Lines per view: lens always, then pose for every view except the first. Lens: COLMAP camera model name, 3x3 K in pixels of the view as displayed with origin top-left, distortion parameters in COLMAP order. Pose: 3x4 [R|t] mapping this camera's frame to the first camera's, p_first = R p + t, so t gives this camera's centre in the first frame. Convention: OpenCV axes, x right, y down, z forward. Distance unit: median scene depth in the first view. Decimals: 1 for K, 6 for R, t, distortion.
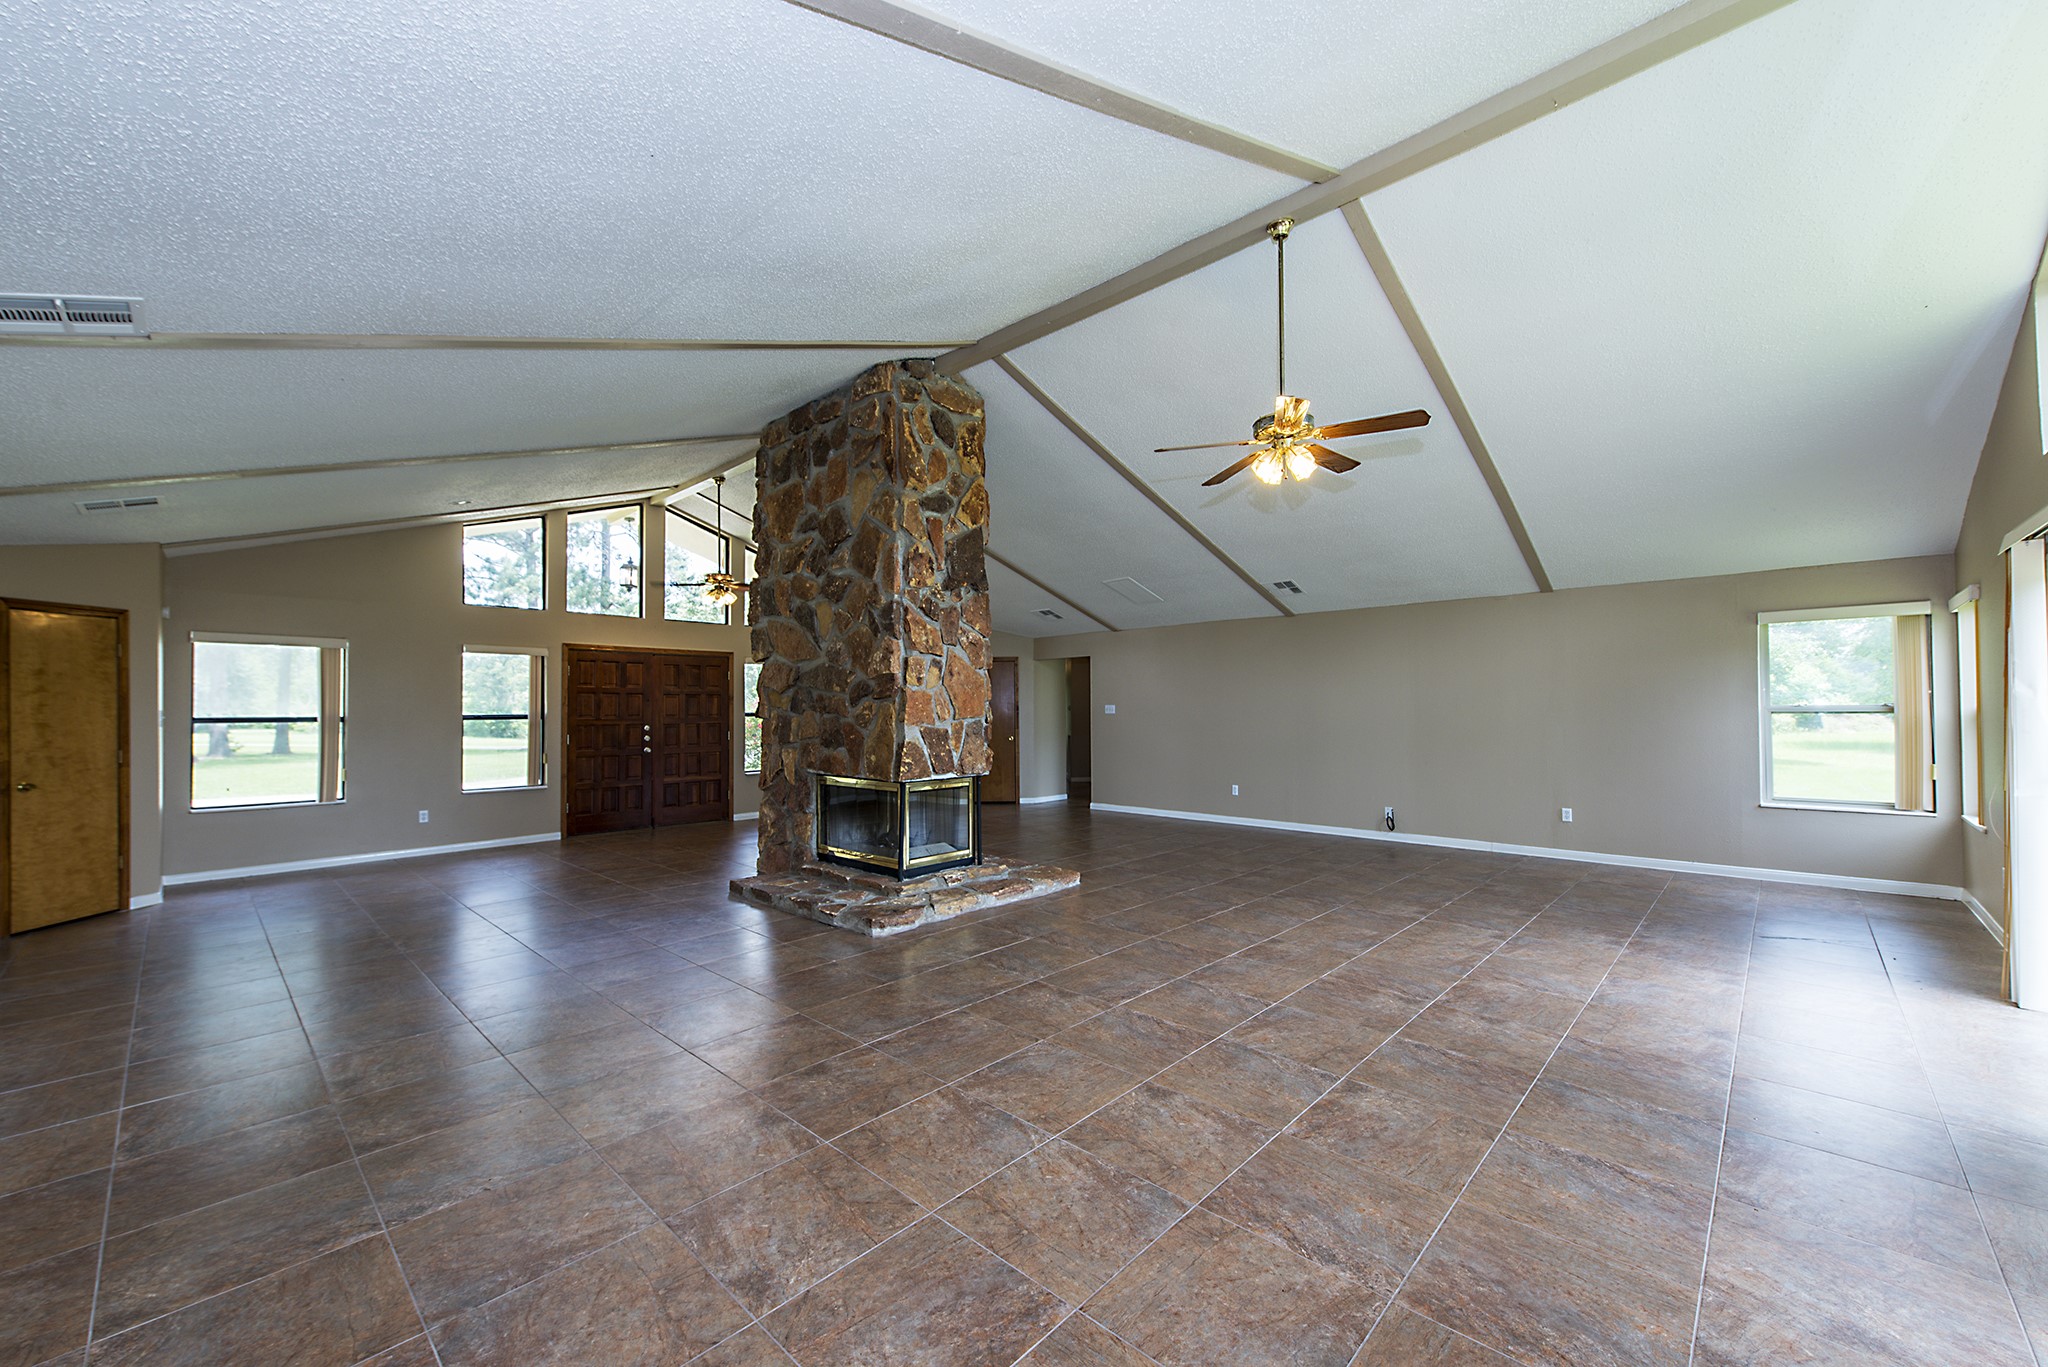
lens RADIAL K [[798.8, 0, 1022.3], [0, 798.8, 695.5], [0, 0, 1]] dist [0.009585, -0.001990]
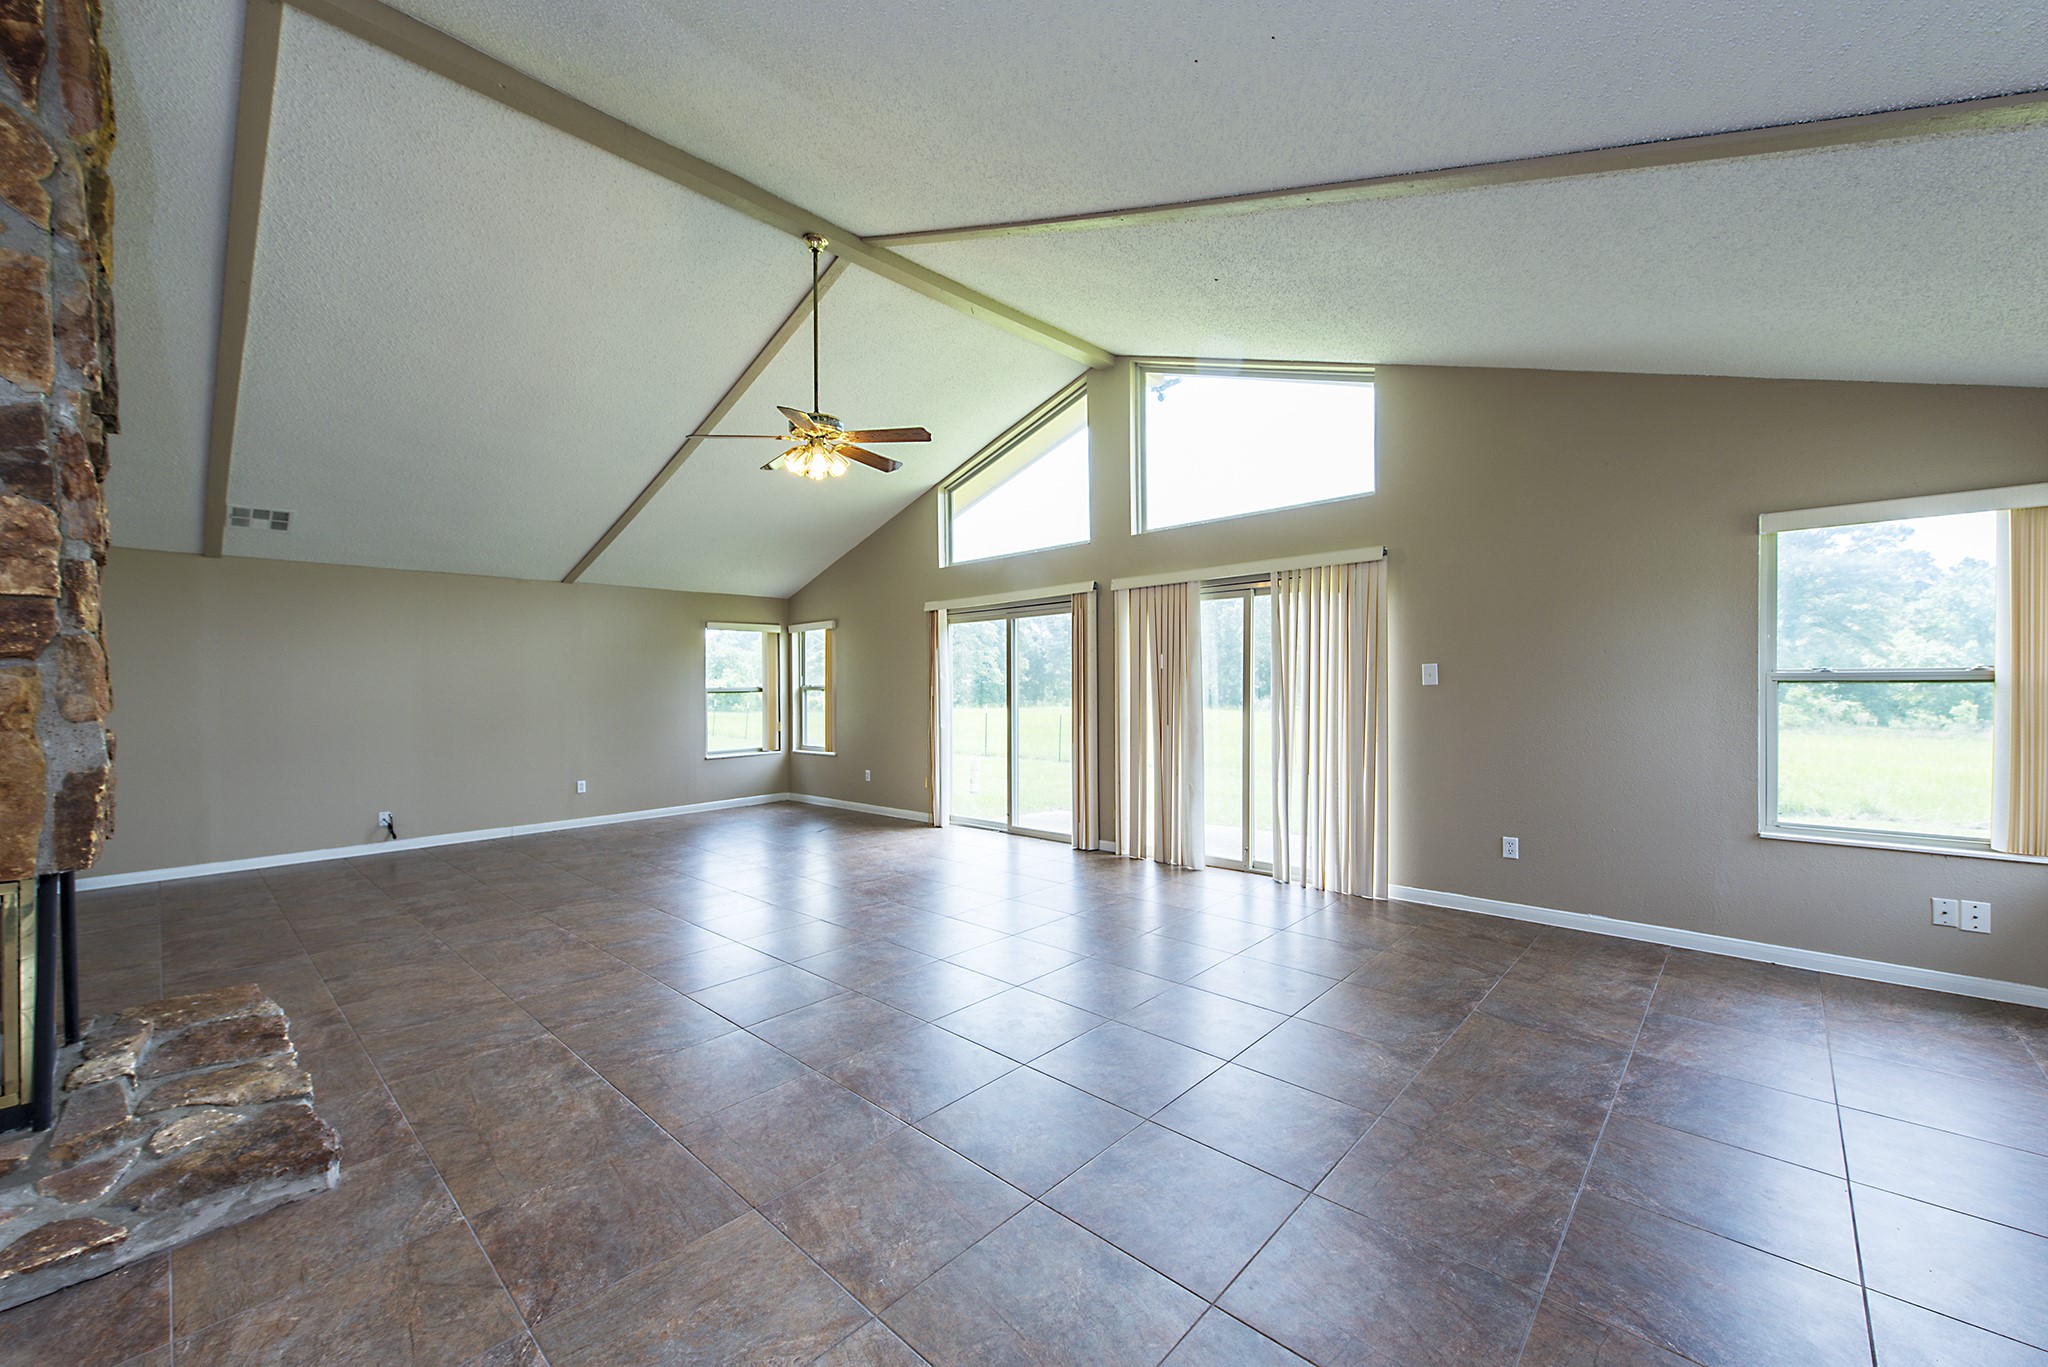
lens RADIAL K [[821.6, 0, 1000.0], [0, 821.6, 649.0], [0, 0, 1]] dist [0.015084, -0.000045]
pose [[-0.006416, 0.051278, 0.998664, -0.597473], [-0.007828, 0.998651, -0.051327, 0.017578], [-0.999949, -0.008147, -0.006006, 0.556956]]
